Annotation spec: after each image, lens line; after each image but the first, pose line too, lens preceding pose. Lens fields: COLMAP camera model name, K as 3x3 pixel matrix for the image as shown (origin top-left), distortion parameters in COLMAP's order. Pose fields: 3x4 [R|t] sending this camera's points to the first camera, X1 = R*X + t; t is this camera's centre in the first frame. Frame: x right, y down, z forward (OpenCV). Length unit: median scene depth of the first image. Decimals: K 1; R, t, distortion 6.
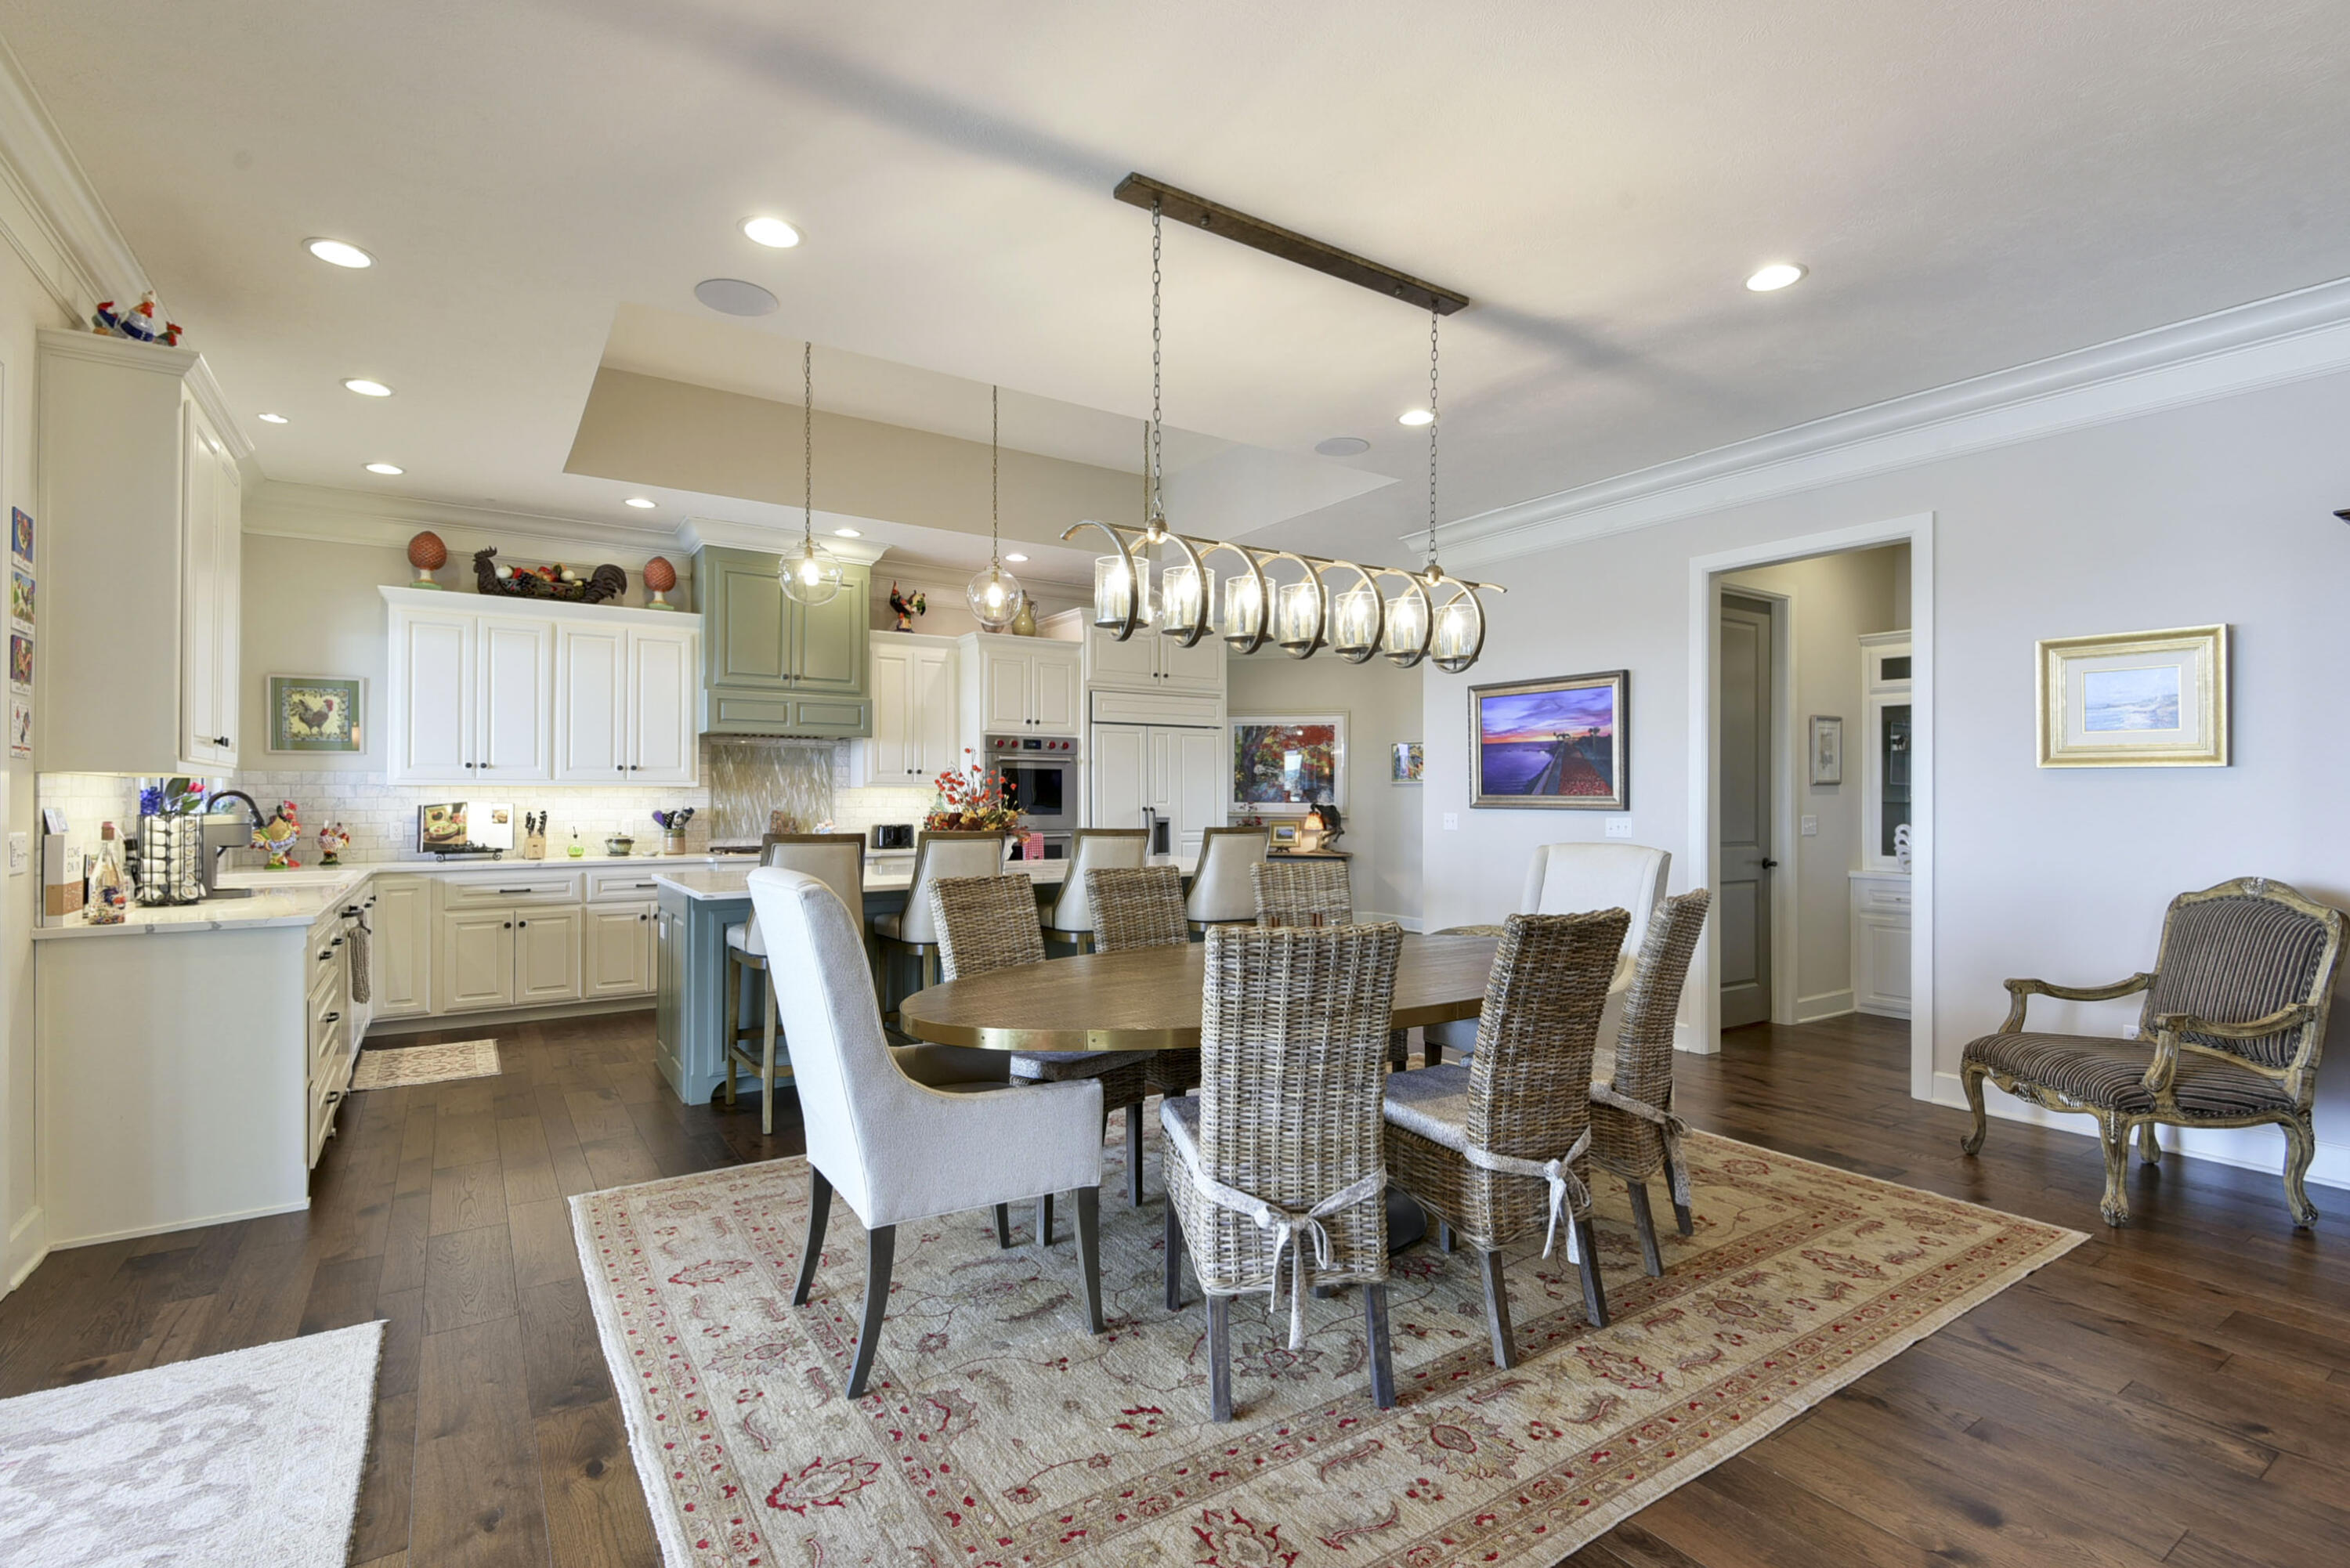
lens RADIAL K [[1095.9, 0, 1193.5], [0, 1095.9, 791.4], [0, 0, 1]] dist [0.000829, -0.006998]
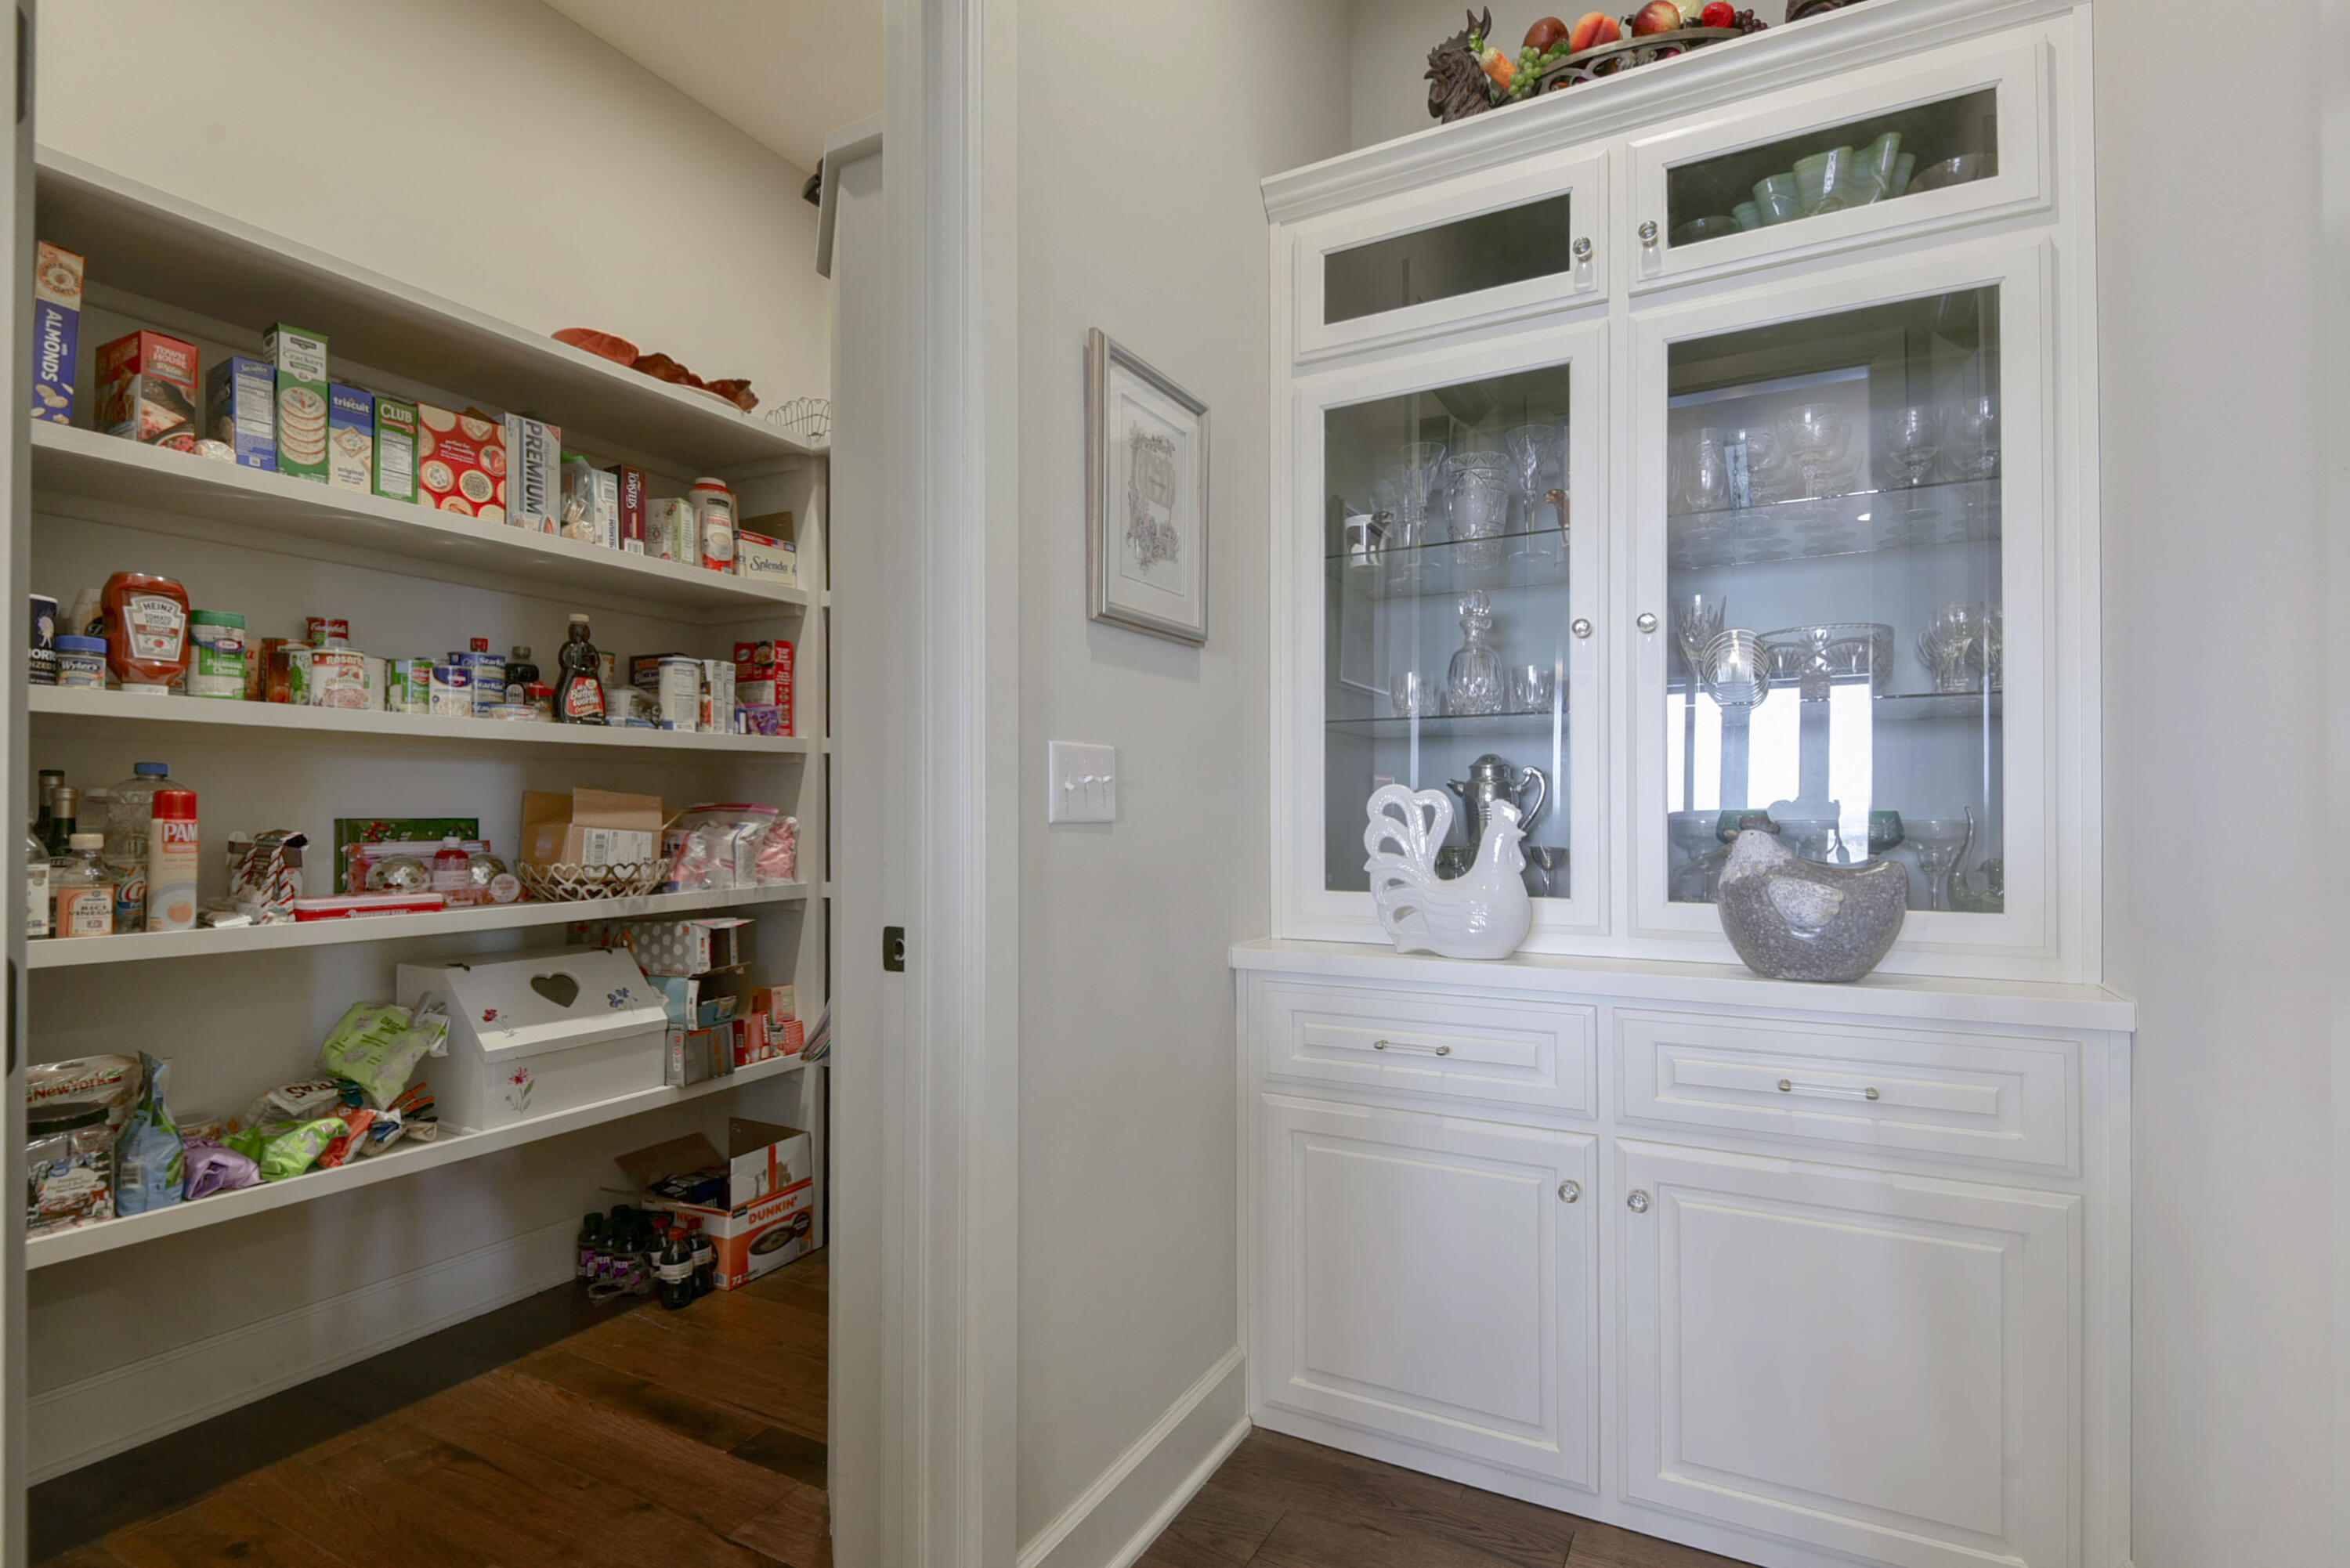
lens RADIAL K [[1095.9, 0, 1178.4], [0, 1095.9, 796.7], [0, 0, 1]] dist [0.000829, -0.006998]
pose [[0.896815, 0.004193, 0.442386, 0.465753], [-0.003909, 0.999991, -0.001552, 0.033824], [-0.442389, -0.000338, 0.896823, 0.759745]]
